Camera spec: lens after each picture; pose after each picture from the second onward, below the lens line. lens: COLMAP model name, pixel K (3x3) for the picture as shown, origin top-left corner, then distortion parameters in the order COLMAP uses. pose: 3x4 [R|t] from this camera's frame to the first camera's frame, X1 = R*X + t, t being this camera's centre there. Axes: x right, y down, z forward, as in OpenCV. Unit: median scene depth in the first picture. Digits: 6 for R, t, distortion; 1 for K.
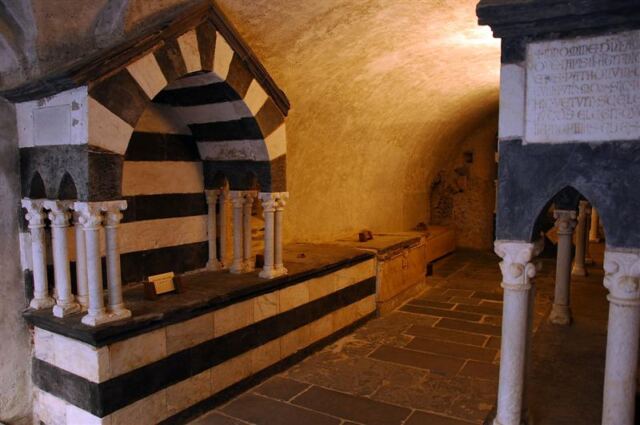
lens RADIAL K [[499.7, 0, 320.0], [0, 499.7, 212.5], [0, 0, 1]] dist [-0.165856, 0.141862]
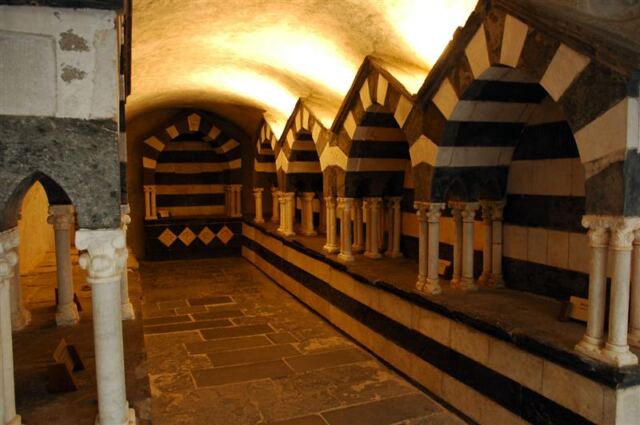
lens RADIAL K [[499.7, 0, 320.0], [0, 499.7, 212.5], [0, 0, 1]] dist [-0.165856, 0.141862]
pose [[0.606473, -0.061920, 0.792689, -0.432368], [0.074879, 0.996980, 0.020589, -0.018741], [-0.791570, 0.046869, 0.609278, 0.280298]]
